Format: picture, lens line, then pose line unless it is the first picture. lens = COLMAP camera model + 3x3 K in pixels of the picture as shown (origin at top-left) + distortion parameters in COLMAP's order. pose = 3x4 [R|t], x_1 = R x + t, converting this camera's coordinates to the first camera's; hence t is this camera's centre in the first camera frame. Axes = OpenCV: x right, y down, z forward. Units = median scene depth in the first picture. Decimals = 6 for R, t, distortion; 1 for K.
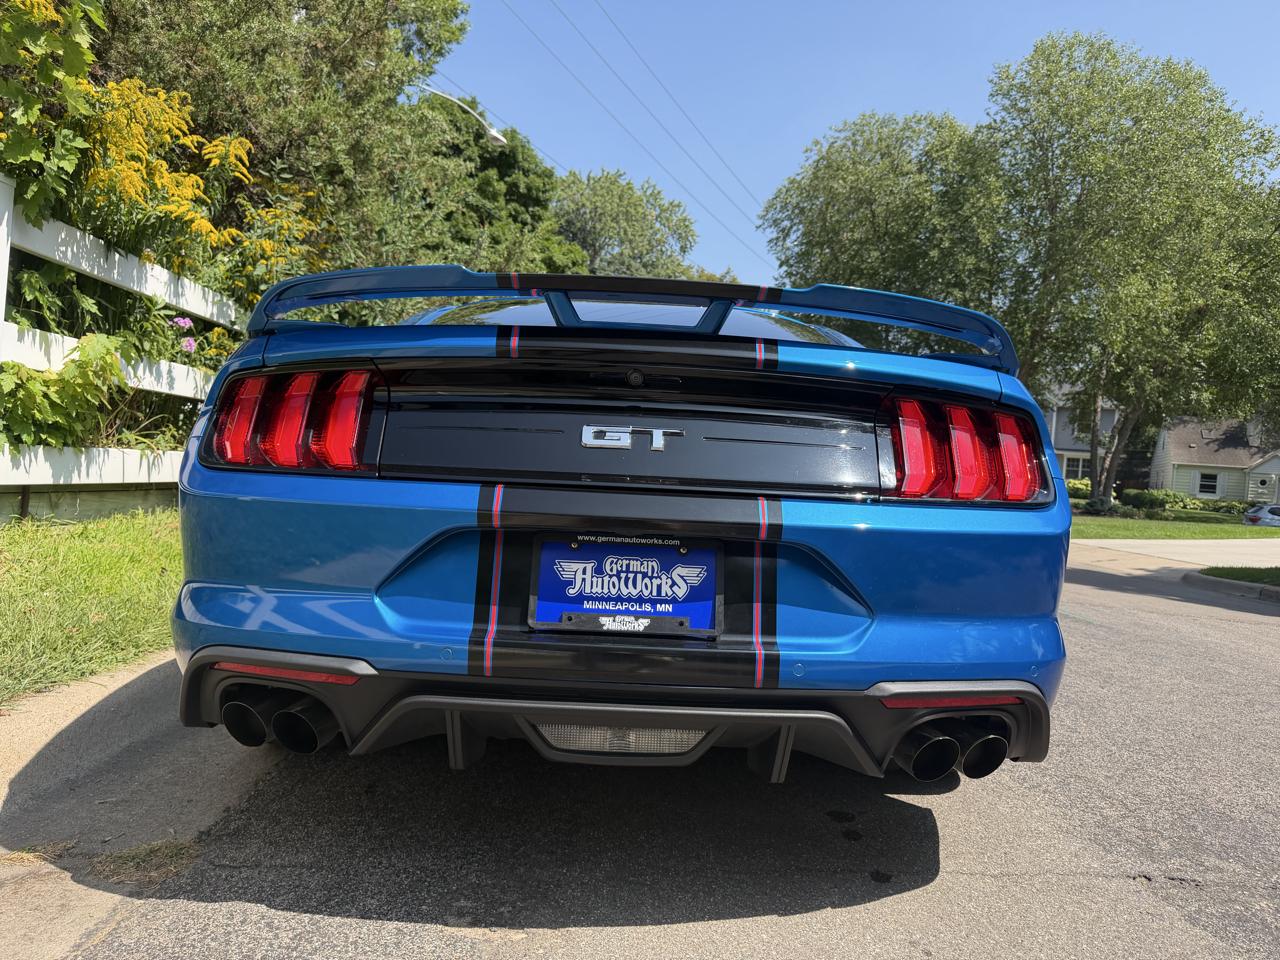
lens RADIAL K [[920.3, 0, 634.8], [0, 920.3, 489.6], [0, 0, 1]] dist [0.011117, -0.015250]
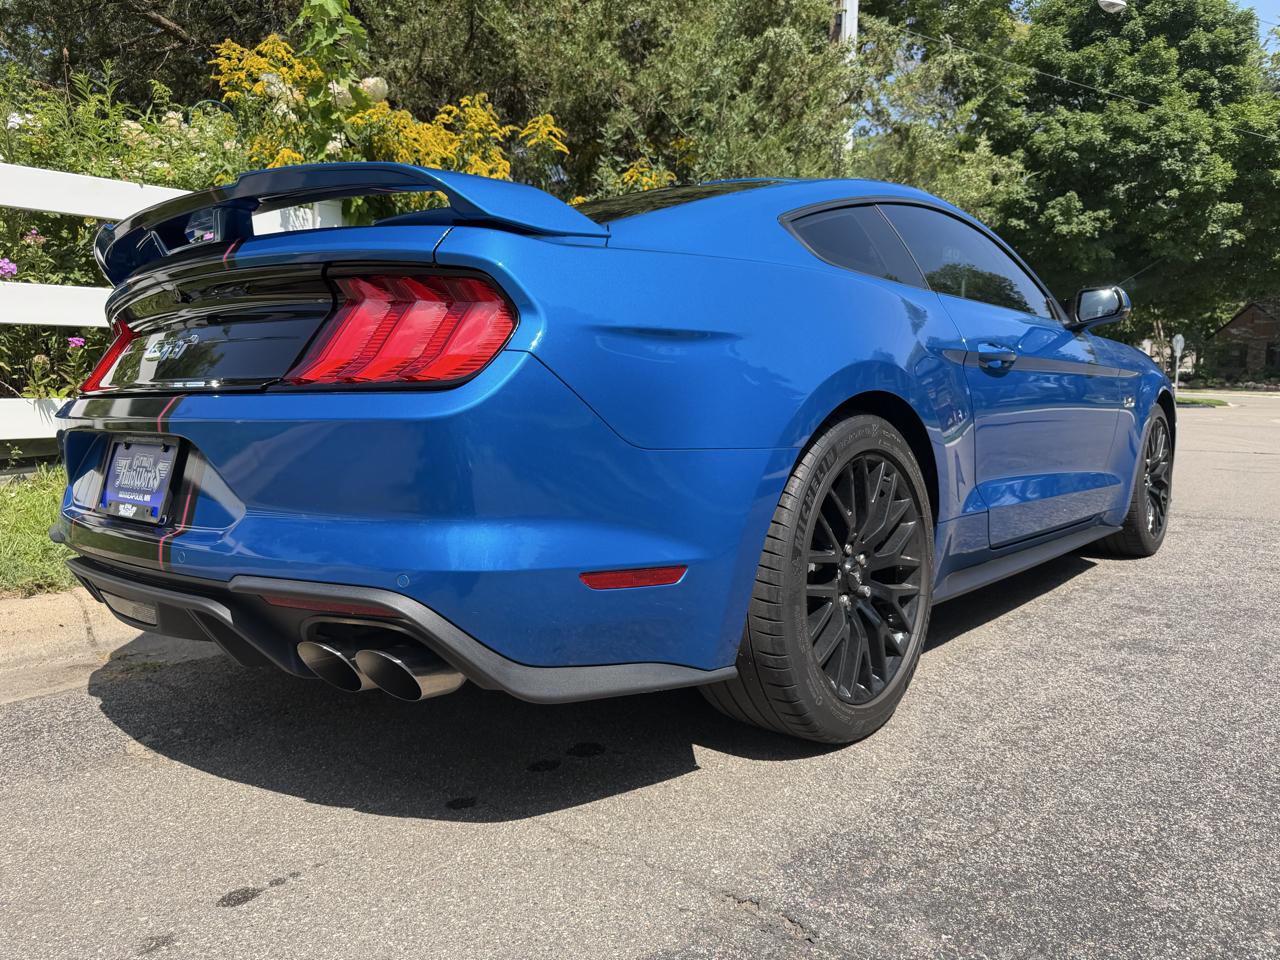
lens RADIAL K [[920.3, 0, 632.0], [0, 920.3, 477.4], [0, 0, 1]] dist [0.011117, -0.015250]
pose [[0.733844, -0.000535, -0.679317, 0.448498], [0.037913, 0.998473, 0.040169, 0.028528], [0.678259, -0.055232, 0.732744, 0.202695]]
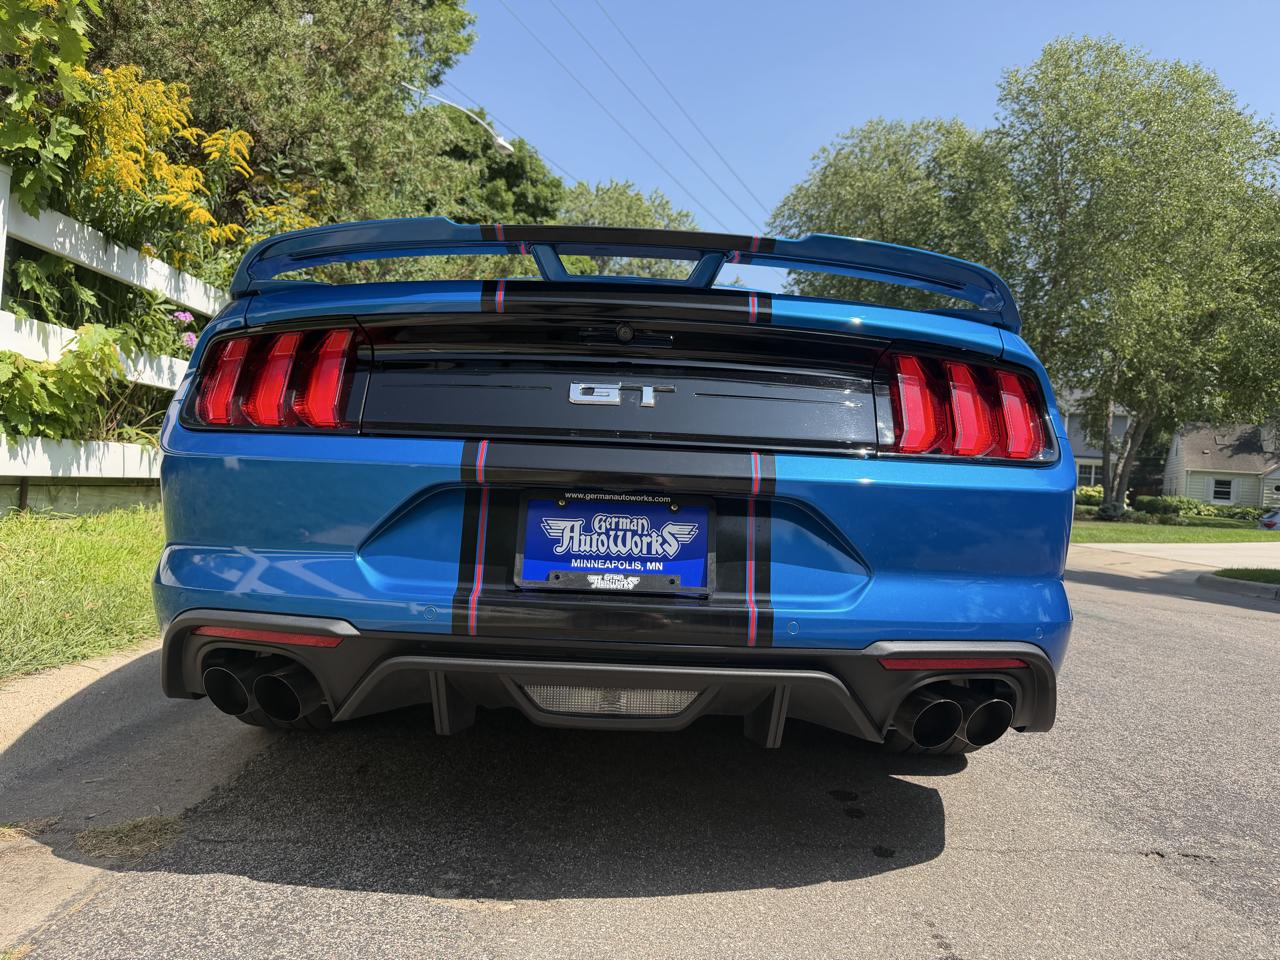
lens RADIAL K [[920.3, 0, 636.1], [0, 920.3, 494.0], [0, 0, 1]] dist [0.011117, -0.015250]
pose [[0.999931, -0.006047, -0.010067, 0.008123], [0.005970, 0.999953, -0.007583, 0.021375], [0.010113, 0.007522, 0.999921, 0.010639]]
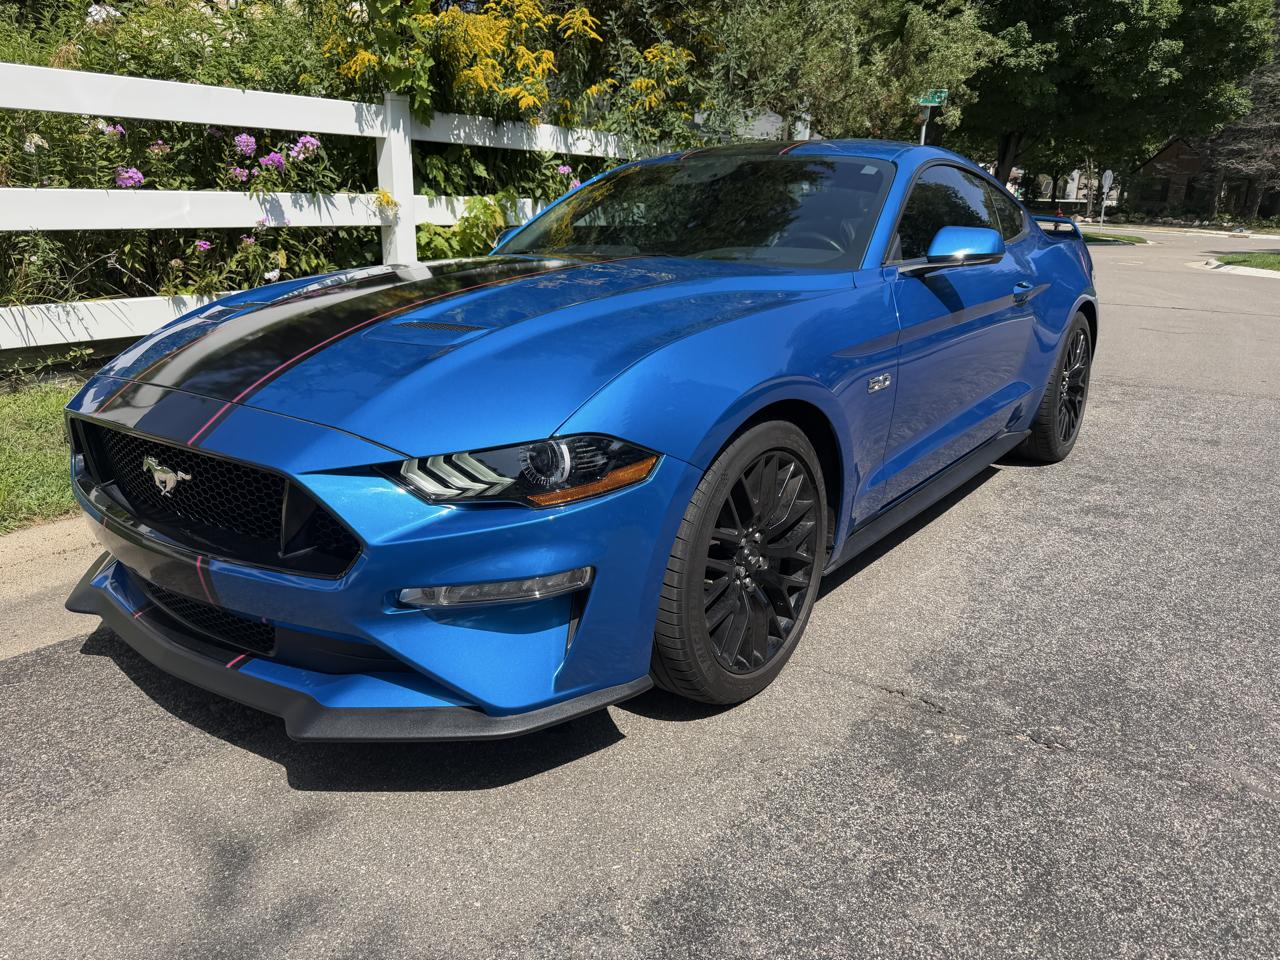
lens RADIAL K [[920.3, 0, 643.7], [0, 920.3, 481.3], [0, 0, 1]] dist [0.011117, -0.015250]
pose [[0.793295, 0.122956, -0.596292, 0.445236], [0.025977, 0.971668, 0.234917, -0.057535], [0.608283, -0.201848, 0.767626, -0.018169]]
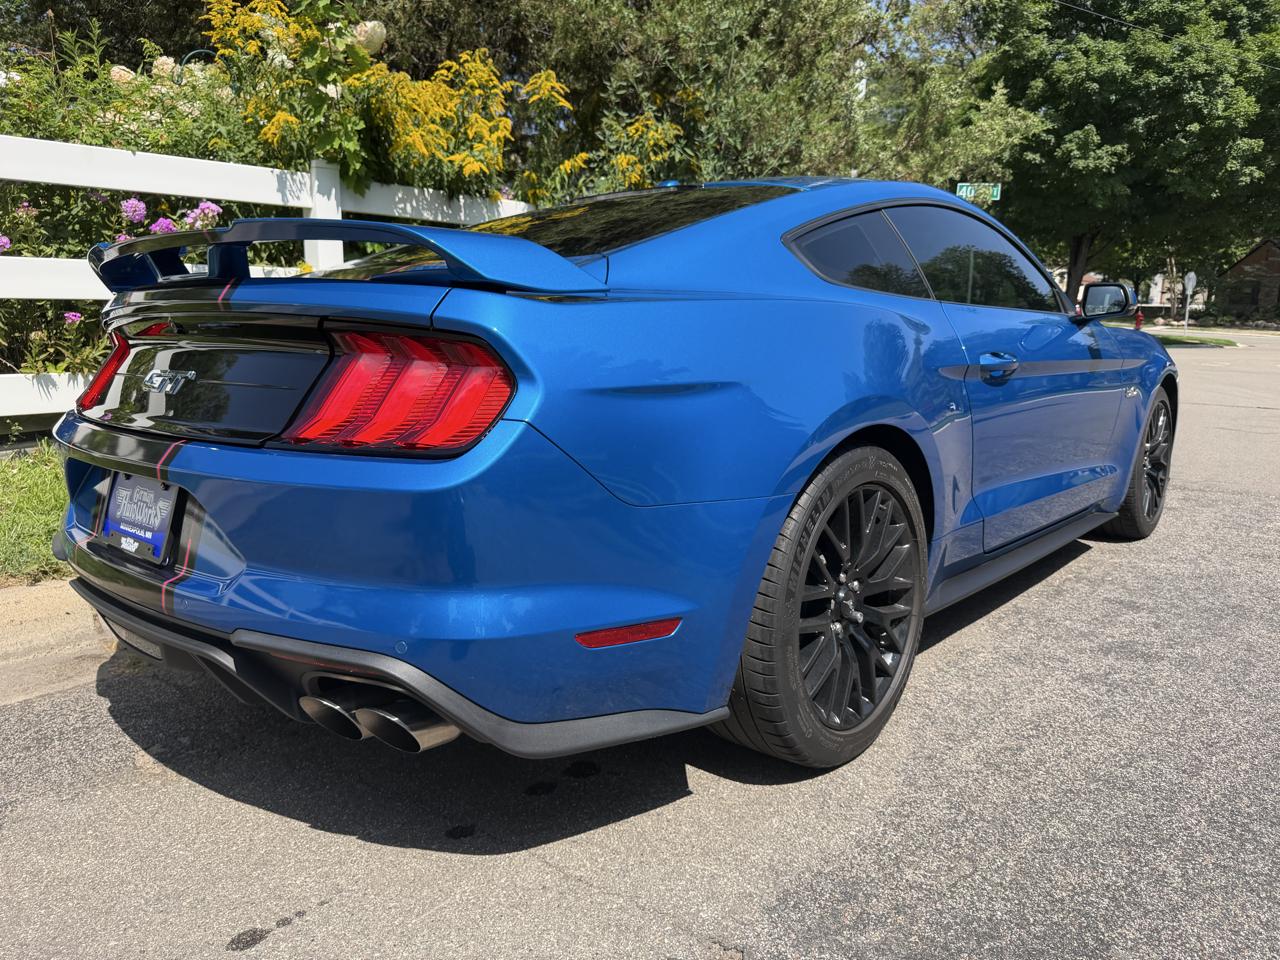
lens RADIAL K [[920.3, 0, 637.8], [0, 920.3, 477.7], [0, 0, 1]] dist [0.011117, -0.015250]
pose [[0.735099, 0.061593, -0.675156, 0.451198], [0.025832, 0.992597, 0.118677, -0.023030], [0.677467, -0.104680, 0.728066, 0.206464]]
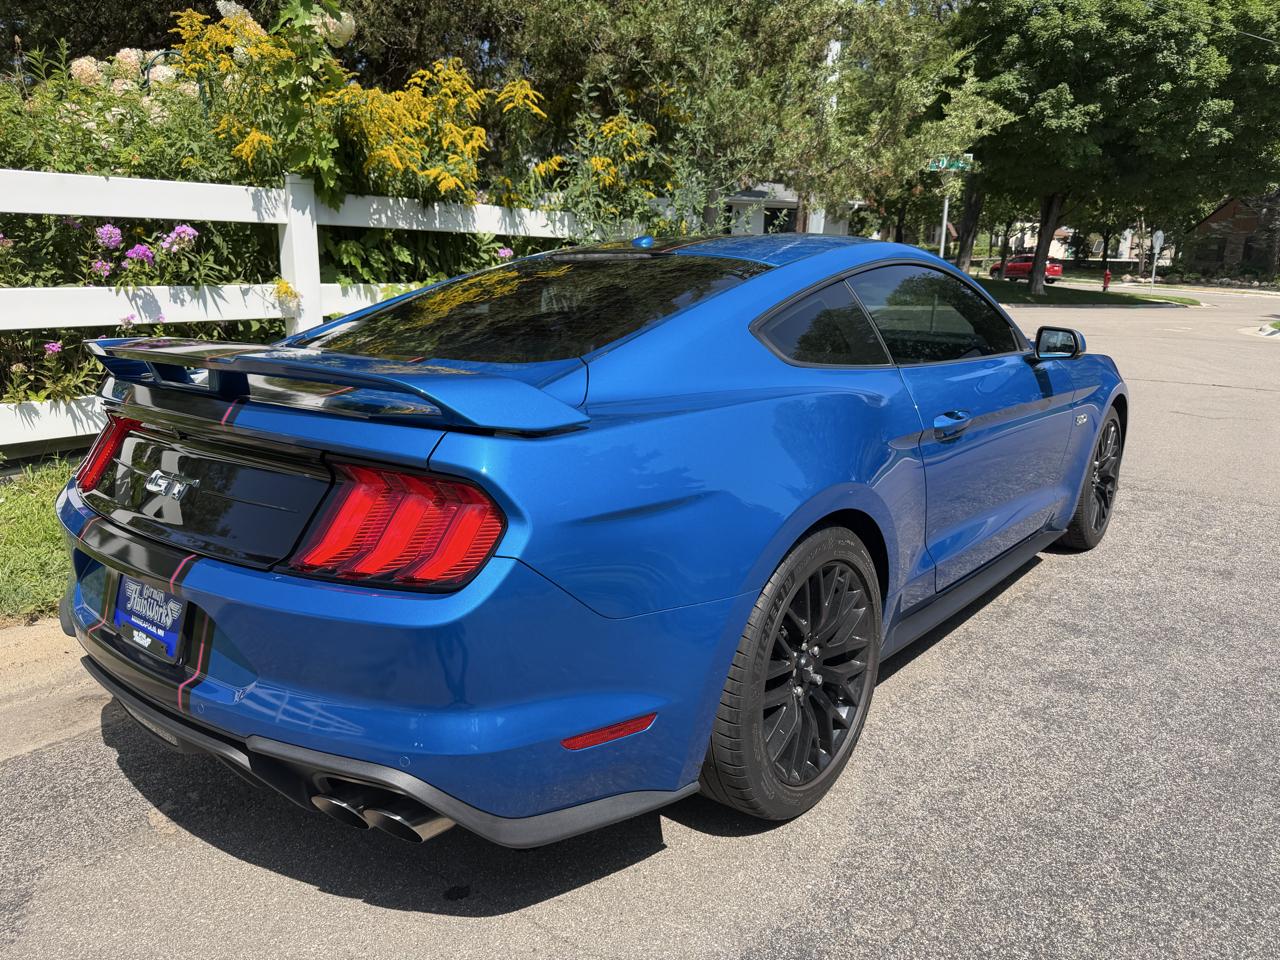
lens RADIAL K [[920.3, 0, 644.0], [0, 920.3, 486.5], [0, 0, 1]] dist [0.011117, -0.015250]
pose [[0.758644, 0.100975, -0.643633, 0.467881], [0.023972, 0.982921, 0.182458, -0.098849], [0.651064, -0.153850, 0.743267, 0.188294]]
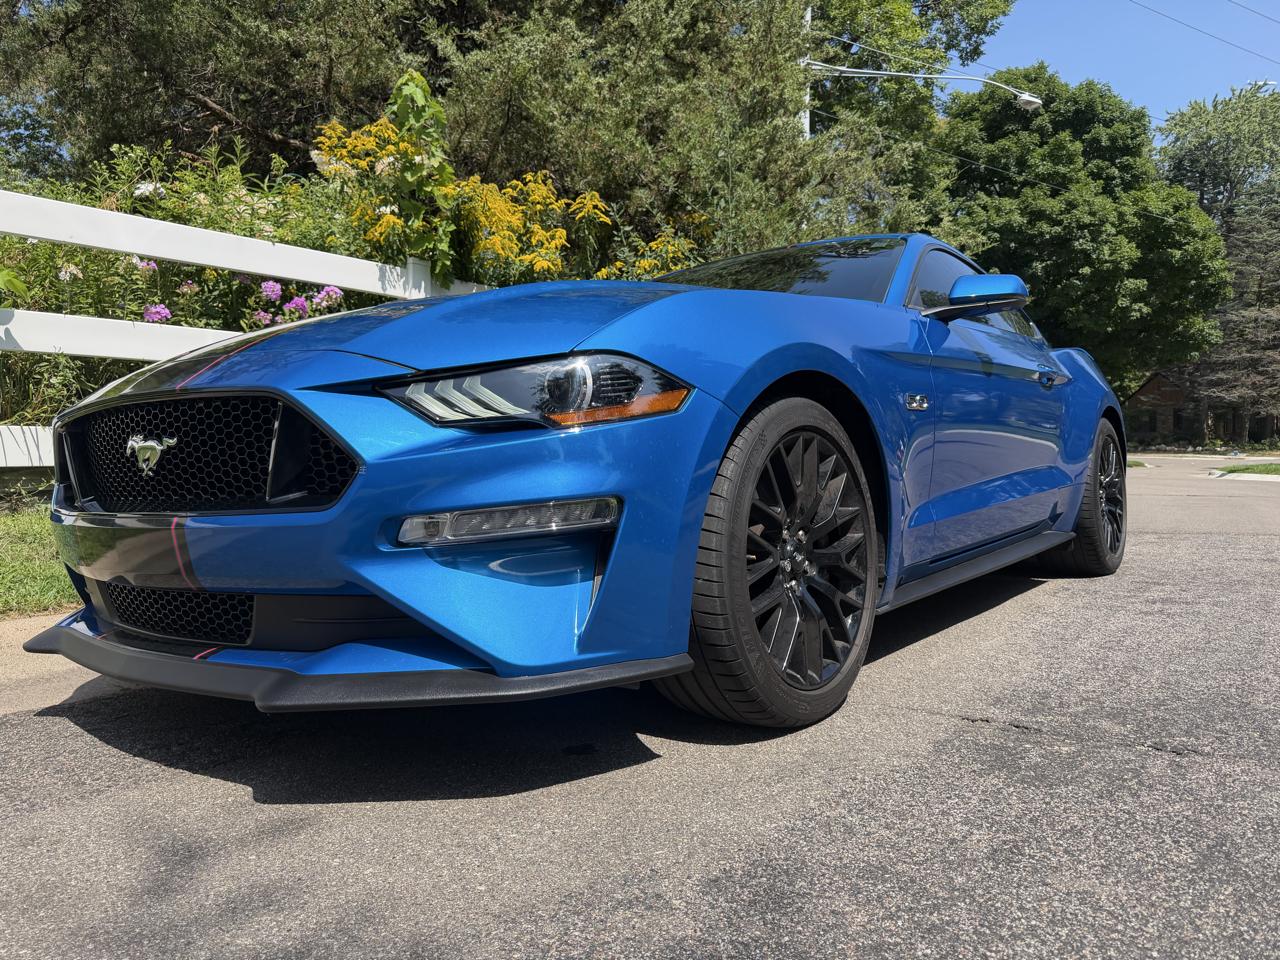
lens RADIAL K [[920.3, 0, 635.1], [0, 920.3, 475.3], [0, 0, 1]] dist [0.011117, -0.015250]
pose [[0.781284, -0.069481, -0.620296, 0.413815], [0.056800, 0.997576, -0.040200, 0.081997], [0.621586, -0.003825, 0.783337, -0.001046]]
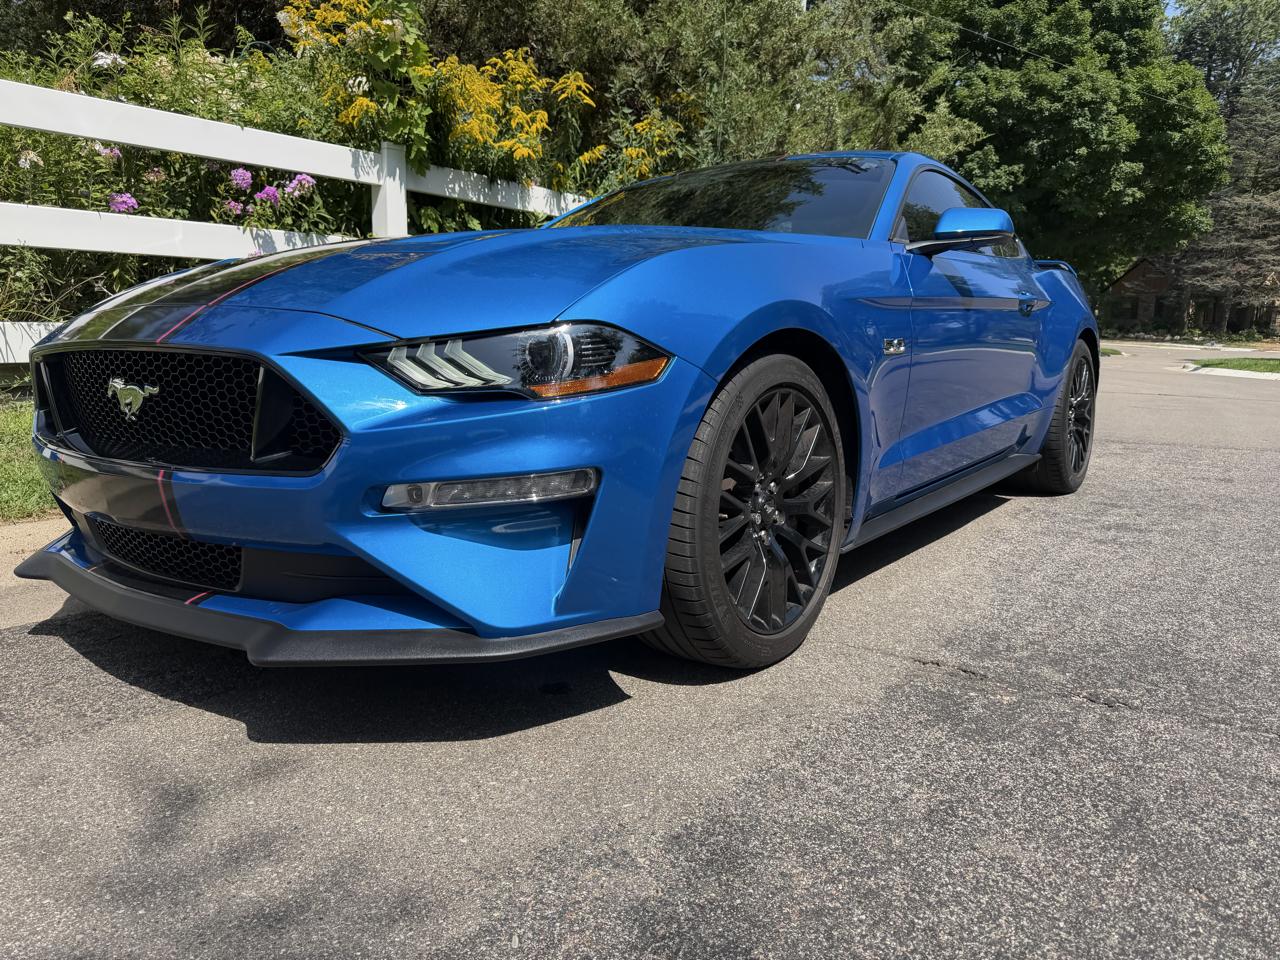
lens RADIAL K [[920.3, 0, 631.5], [0, 920.3, 477.6], [0, 0, 1]] dist [0.011117, -0.015250]
pose [[0.795052, 0.039493, -0.605254, 0.420544], [0.029239, 0.994222, 0.103281, 0.041901], [0.605836, -0.099811, 0.789304, -0.007780]]
